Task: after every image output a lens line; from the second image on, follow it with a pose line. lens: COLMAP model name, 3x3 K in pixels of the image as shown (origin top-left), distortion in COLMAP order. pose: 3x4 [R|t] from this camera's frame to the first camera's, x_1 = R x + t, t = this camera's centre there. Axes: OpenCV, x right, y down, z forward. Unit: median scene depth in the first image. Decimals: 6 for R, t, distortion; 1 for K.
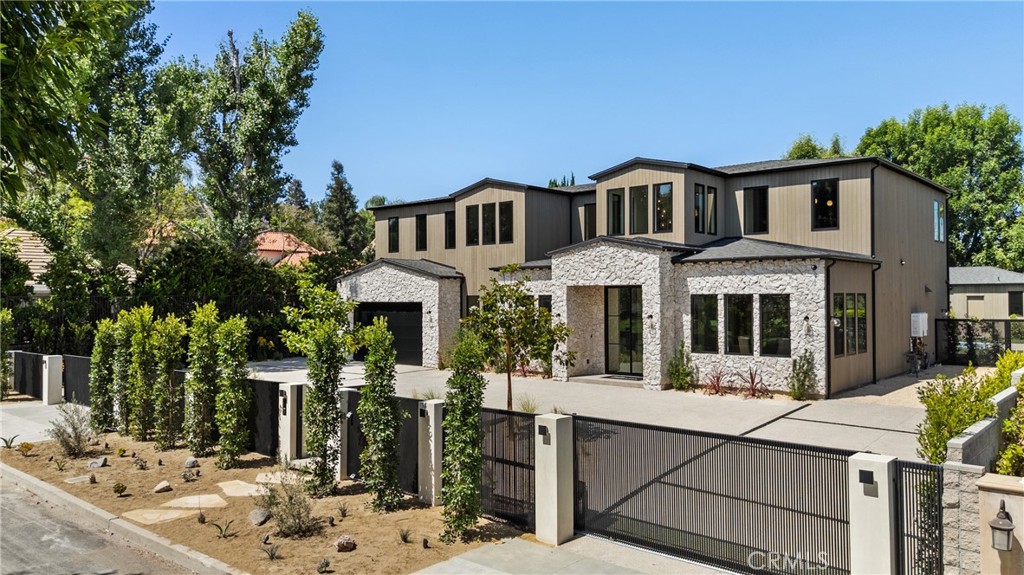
lens RADIAL K [[768.8, 0, 517.4], [0, 768.8, 286.3], [0, 0, 1]] dist [0.053068, -0.040625]
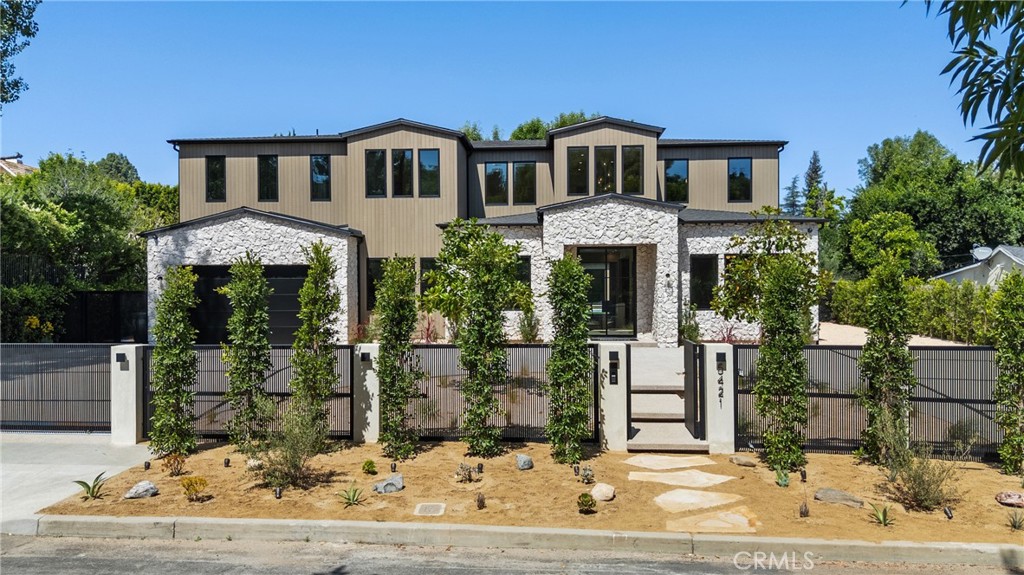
lens RADIAL K [[768.8, 0, 518.3], [0, 768.8, 291.6], [0, 0, 1]] dist [0.053068, -0.040625]
pose [[0.794226, -0.009407, 0.607550, -0.526006], [-0.006730, 0.999683, 0.024275, 0.032960], [-0.607586, -0.023369, 0.793910, 0.276522]]
